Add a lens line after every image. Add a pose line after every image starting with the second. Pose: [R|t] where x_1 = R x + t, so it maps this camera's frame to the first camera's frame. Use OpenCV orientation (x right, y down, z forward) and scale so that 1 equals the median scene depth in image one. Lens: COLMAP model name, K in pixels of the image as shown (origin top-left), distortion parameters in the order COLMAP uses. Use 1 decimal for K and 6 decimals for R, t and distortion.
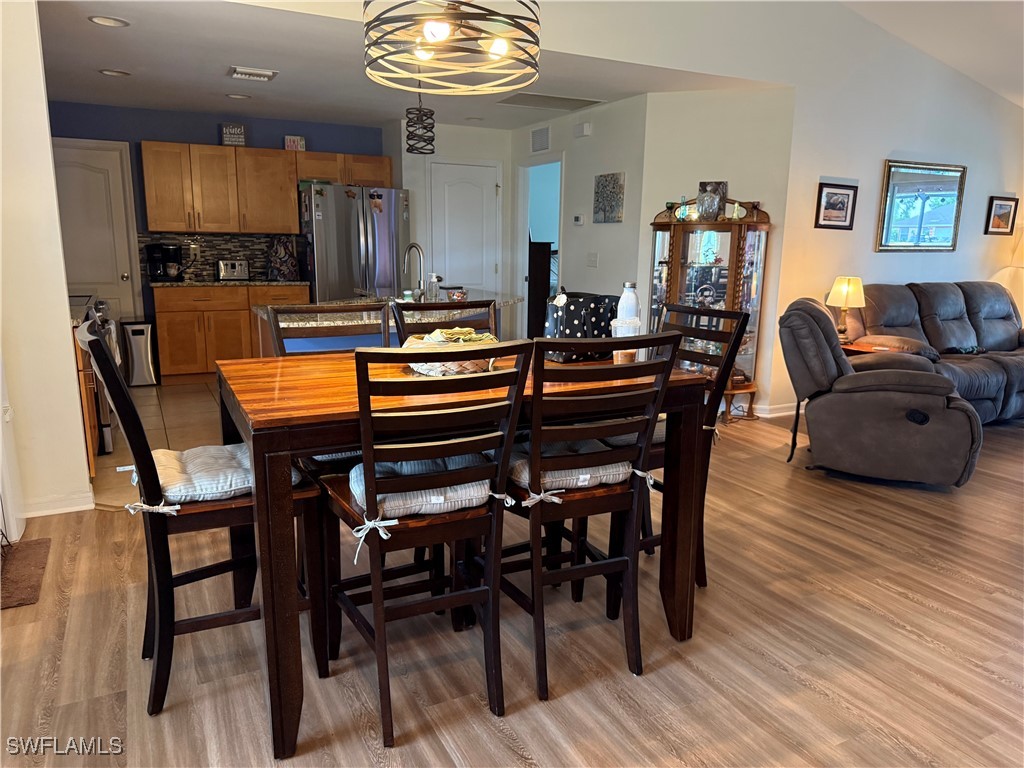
lens RADIAL K [[732.8, 0, 515.6], [0, 732.8, 385.9], [0, 0, 1]] dist [0.042224, -0.049680]
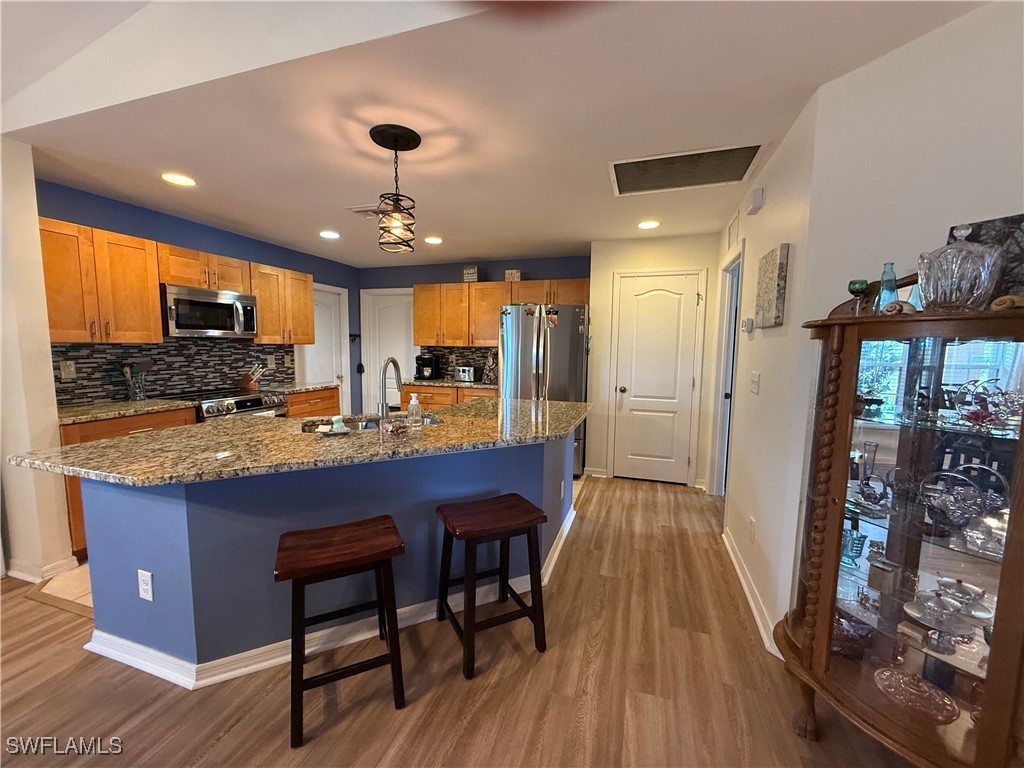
lens RADIAL K [[410.4, 0, 511.8], [0, 410.4, 386.2], [0, 0, 1]] dist [0.001515, -0.000196]
pose [[0.703059, 0.066131, -0.708050, 0.345257], [-0.142336, 0.988605, -0.048998, -0.191855], [0.696742, 0.135230, 0.704460, 0.932321]]
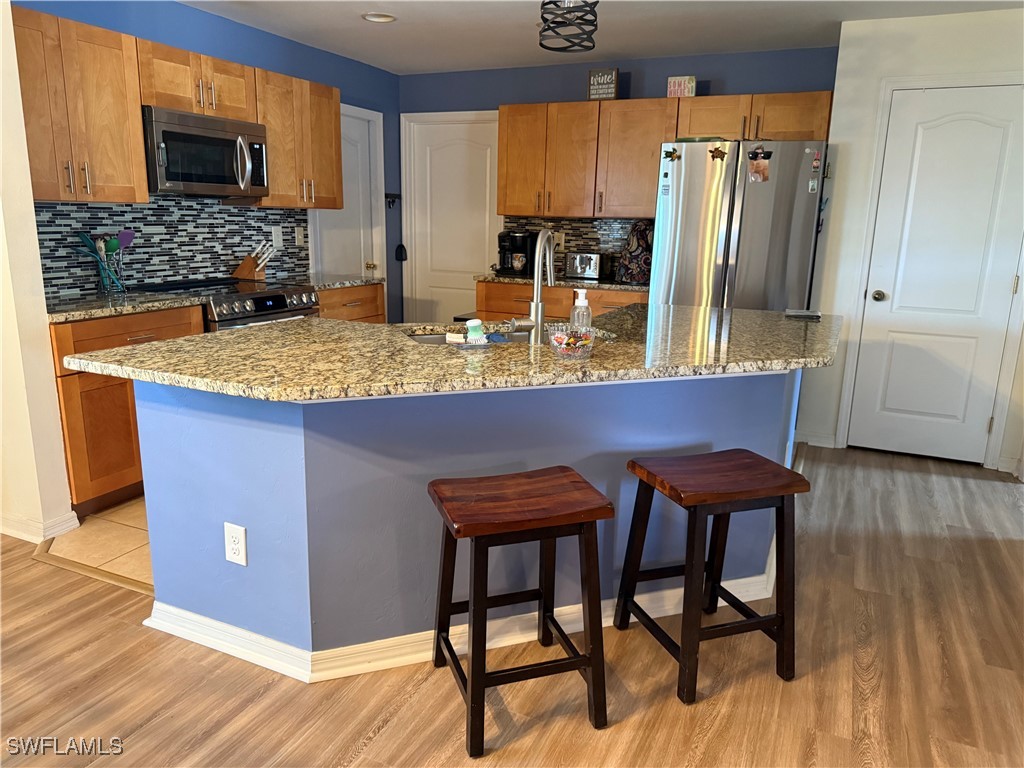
lens RADIAL K [[732.8, 0, 513.5], [0, 732.8, 385.2], [0, 0, 1]] dist [0.042224, -0.049680]
pose [[0.615511, 0.177690, -0.767836, 0.320447], [-0.169220, 0.981327, 0.091446, -0.156458], [0.769747, 0.073648, 0.634086, 0.796679]]
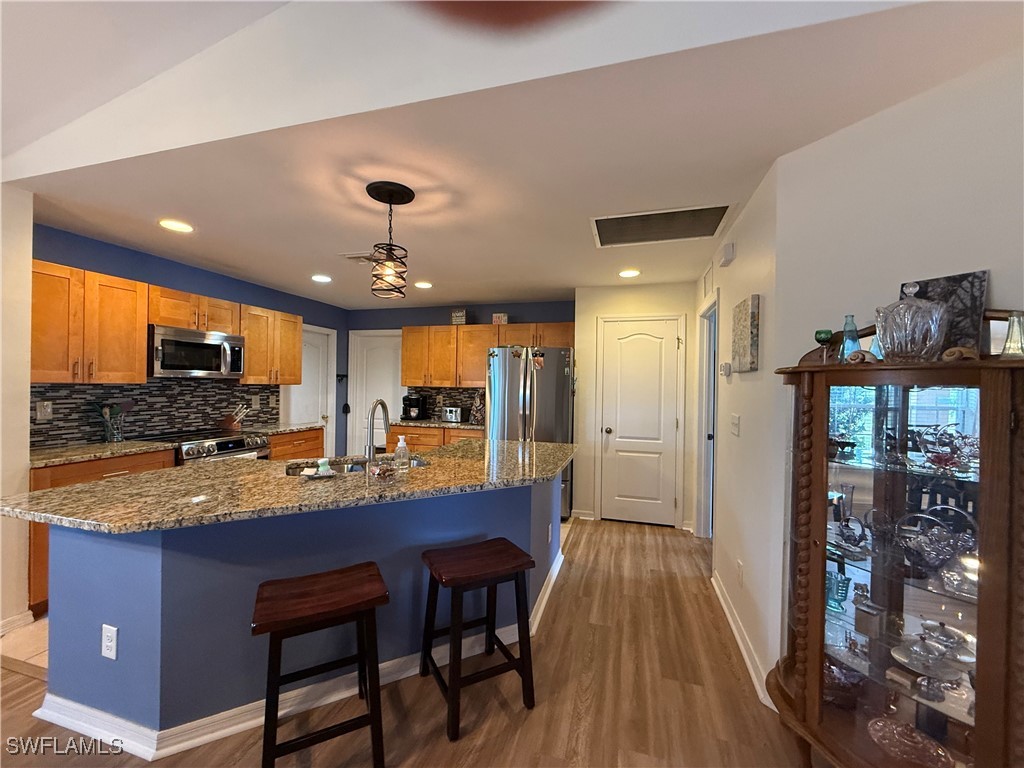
lens RADIAL K [[410.4, 0, 511.6], [0, 410.4, 385.5], [0, 0, 1]] dist [0.001515, -0.000196]
pose [[0.725777, -0.000456, -0.687930, 0.350912], [-0.141384, 0.978554, -0.149811, -0.194750], [0.673245, 0.205992, 0.710147, 0.923628]]
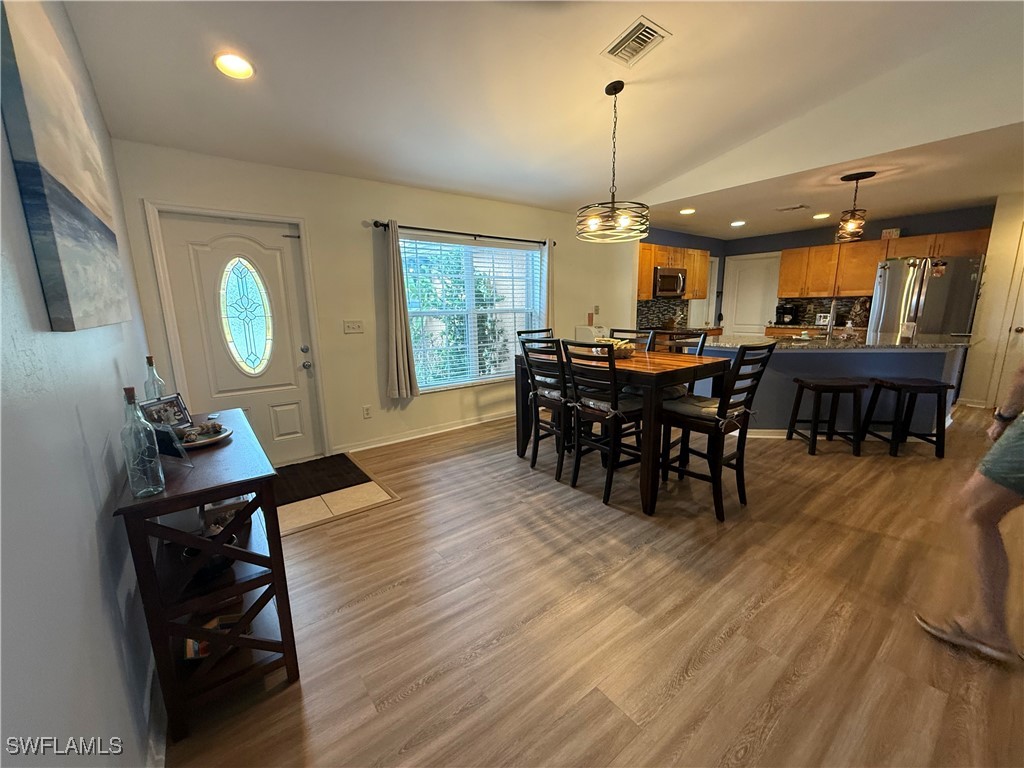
lens RADIAL K [[410.4, 0, 509.8], [0, 410.4, 384.8], [0, 0, 1]] dist [0.001515, -0.000196]
pose [[0.173817, 0.171841, -0.969669, 0.708056], [-0.173664, 0.974575, 0.141580, -0.037919], [0.969344, 0.143787, 0.199240, 0.261199]]
